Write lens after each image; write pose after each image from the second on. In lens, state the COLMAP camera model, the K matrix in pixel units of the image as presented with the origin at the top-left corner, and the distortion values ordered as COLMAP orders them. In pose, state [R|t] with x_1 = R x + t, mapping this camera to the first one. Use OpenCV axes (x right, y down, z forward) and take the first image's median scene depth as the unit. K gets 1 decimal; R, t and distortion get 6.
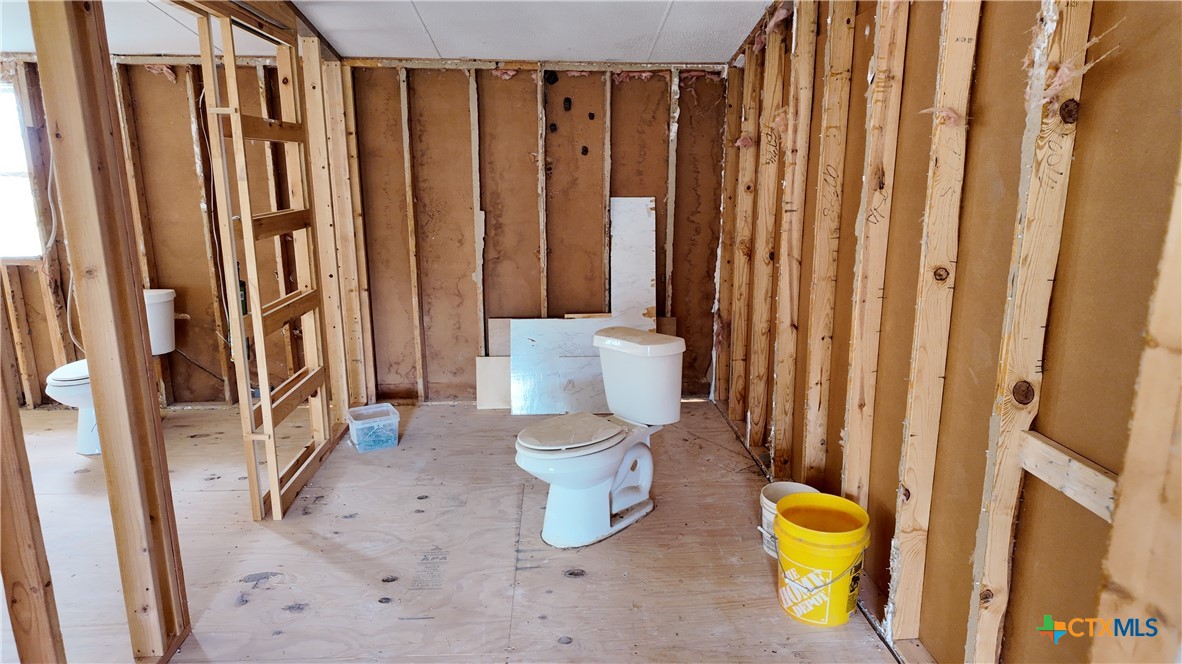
lens RADIAL K [[713.9, 0, 604.3], [0, 713.9, 336.4], [0, 0, 1]] dist [0.071245, -0.048549]
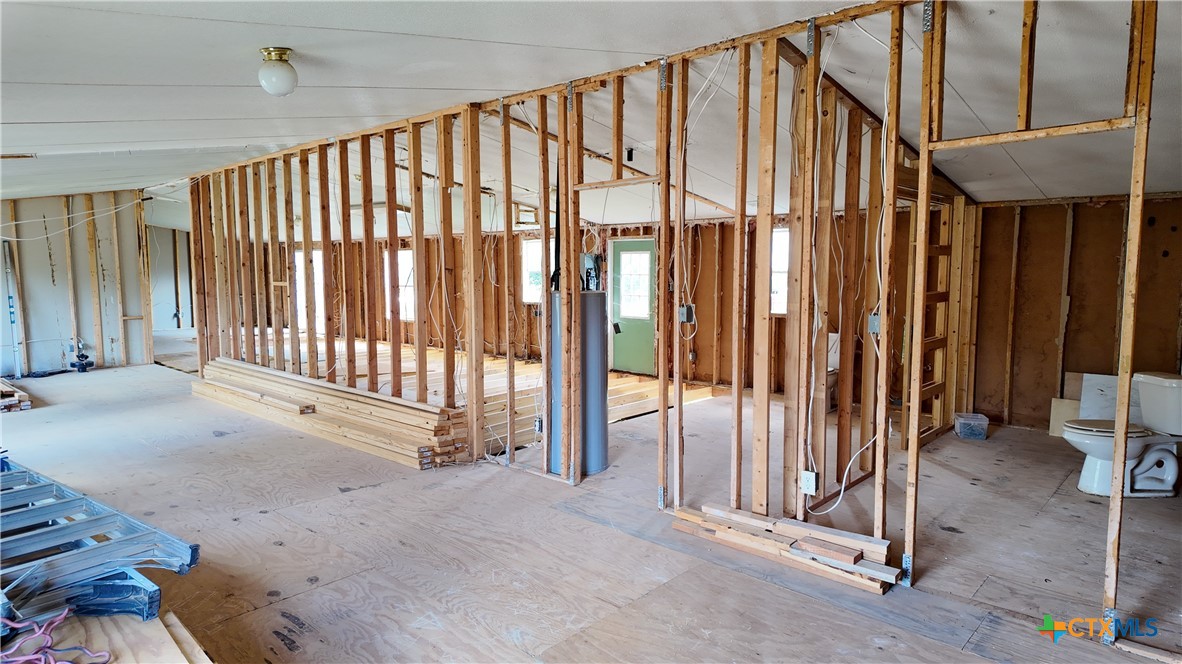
lens RADIAL K [[713.9, 0, 604.3], [0, 713.9, 336.4], [0, 0, 1]] dist [0.071245, -0.048549]
pose [[0.710999, 0.063642, -0.700307, 0.205793], [-0.153192, 0.985995, -0.065927, 0.150493], [0.686304, 0.154156, 0.710791, -0.697297]]
